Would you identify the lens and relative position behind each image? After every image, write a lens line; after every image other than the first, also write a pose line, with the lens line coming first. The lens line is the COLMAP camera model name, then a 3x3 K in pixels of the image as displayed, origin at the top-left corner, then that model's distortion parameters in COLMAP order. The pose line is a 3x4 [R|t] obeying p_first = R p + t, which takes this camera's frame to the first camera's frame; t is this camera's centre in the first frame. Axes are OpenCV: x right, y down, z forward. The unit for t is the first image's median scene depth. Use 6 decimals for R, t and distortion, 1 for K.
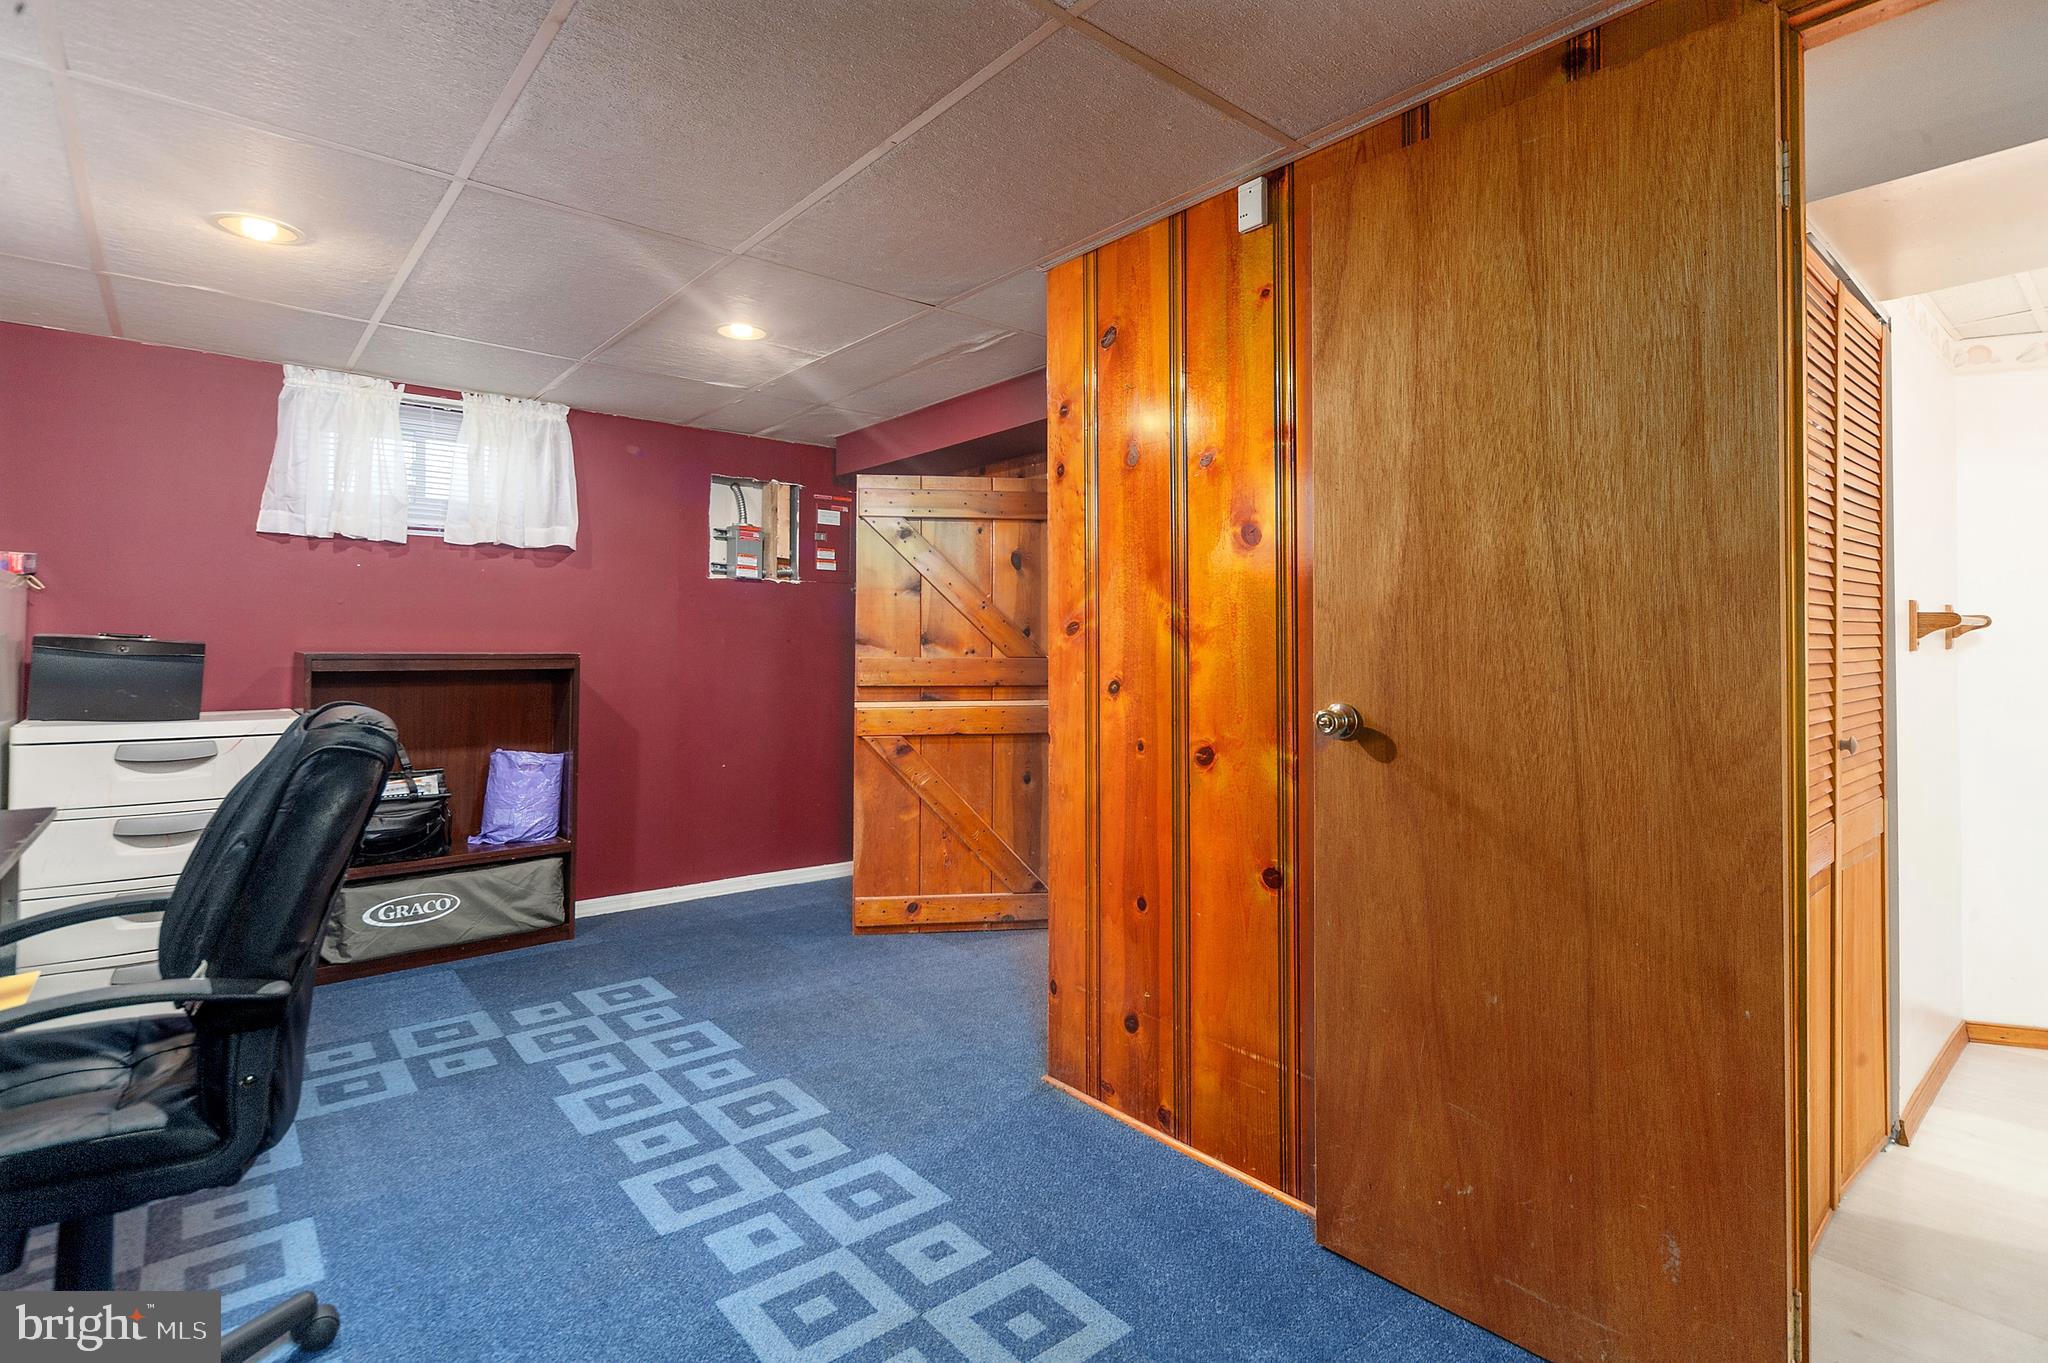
lens RADIAL K [[997.4, 0, 1009.0], [0, 997.4, 643.2], [0, 0, 1]] dist [0.002319, 0.000127]
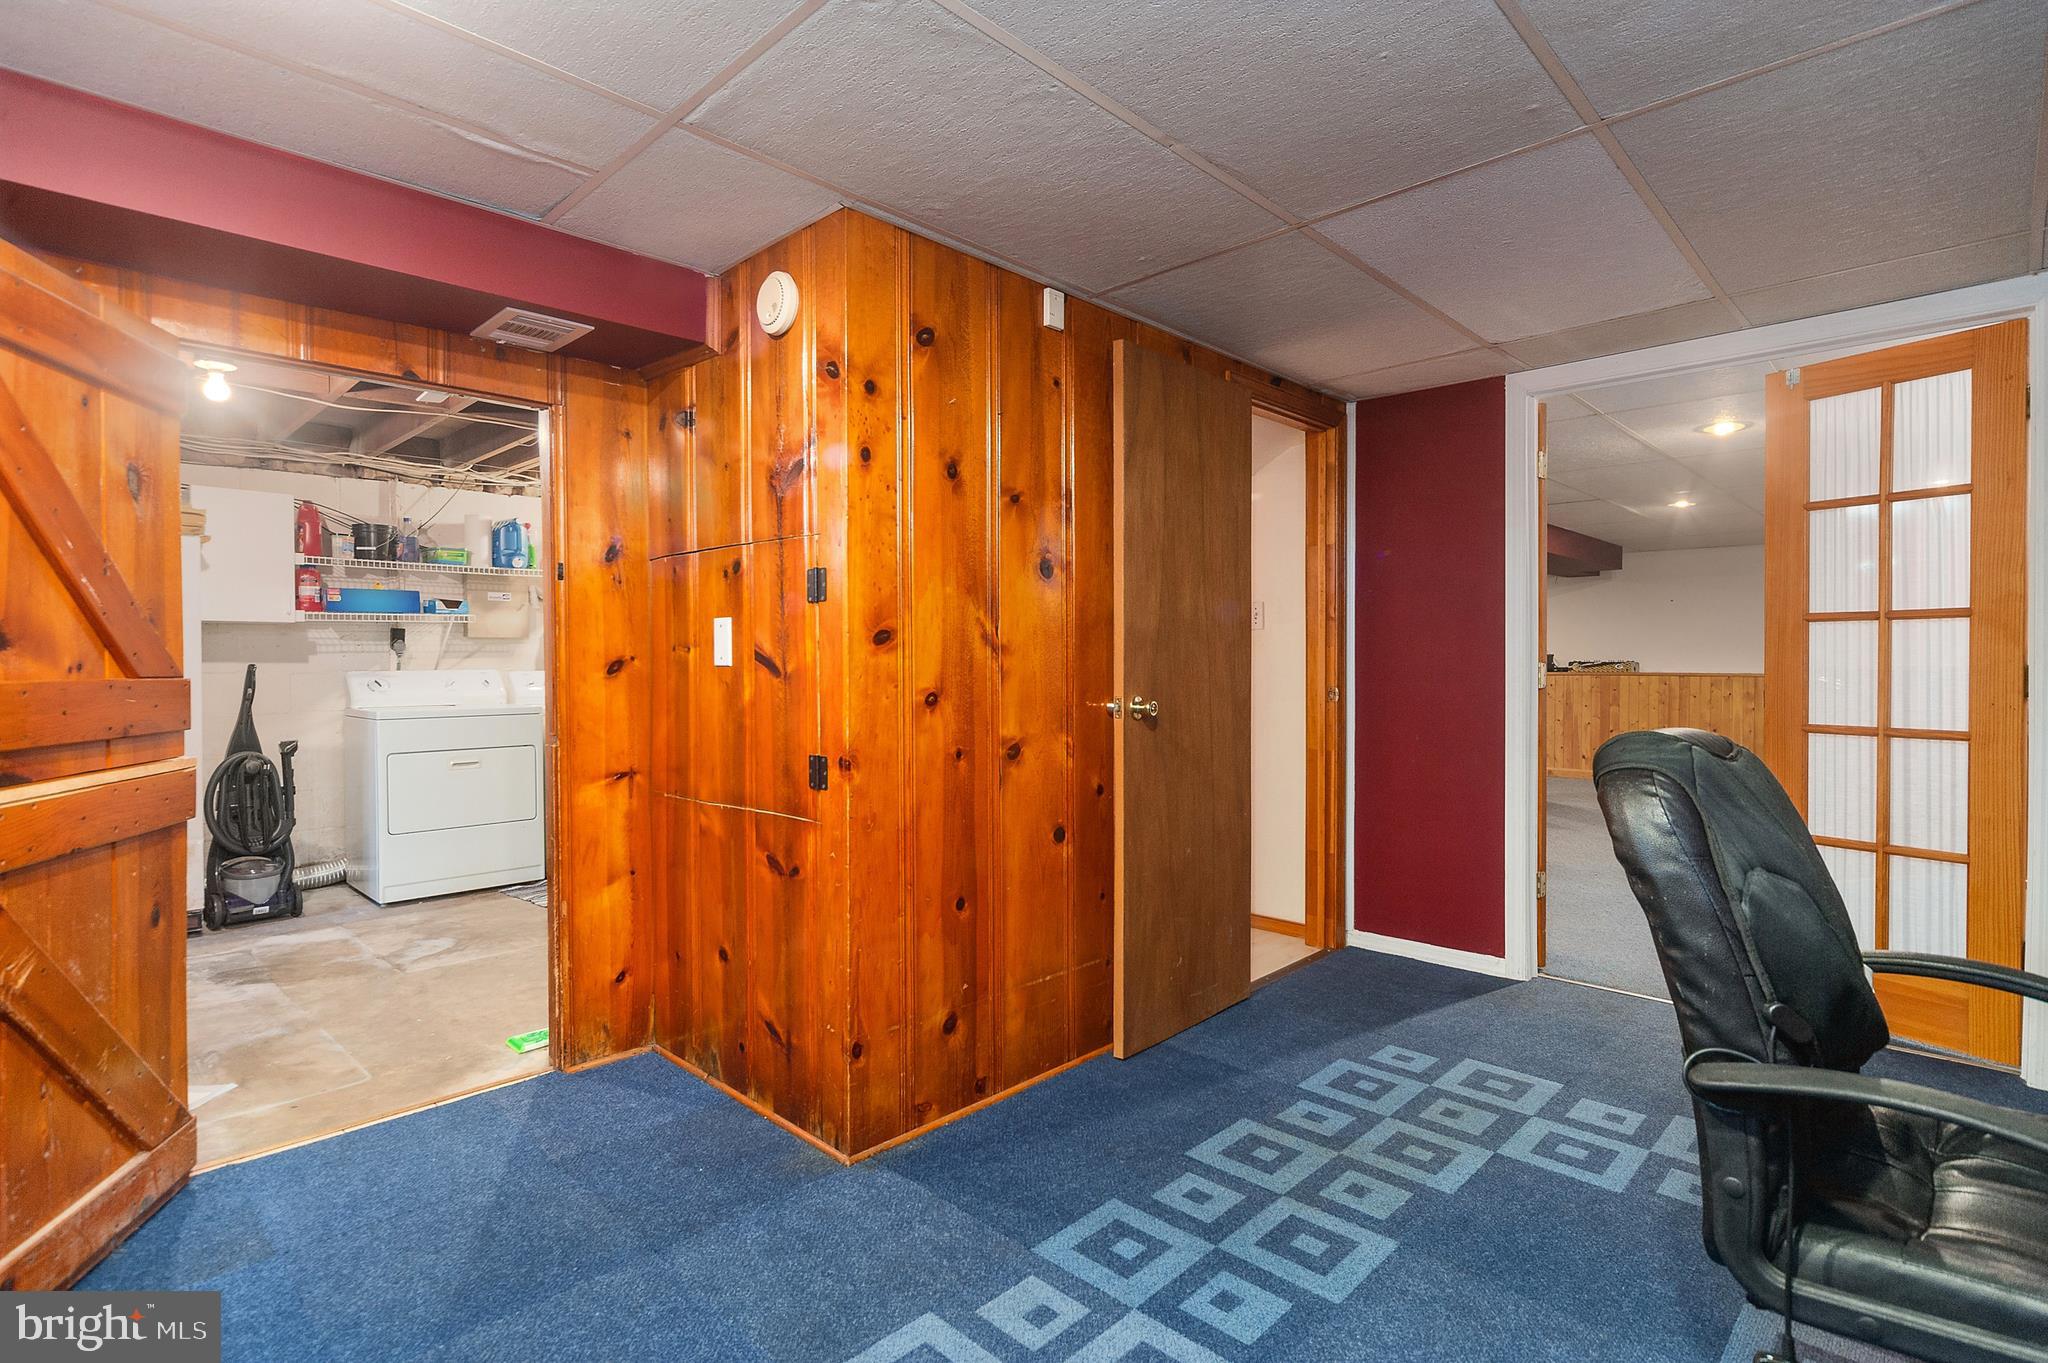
lens RADIAL K [[1021.6, 0, 1034.2], [0, 1021.6, 683.3], [0, 0, 1]] dist [0.000010, 0.000182]
pose [[-0.125467, -0.021944, 0.991855, -1.062707], [-0.004536, 0.999758, 0.021545, 0.007459], [-0.992087, -0.001796, -0.125536, 1.202212]]
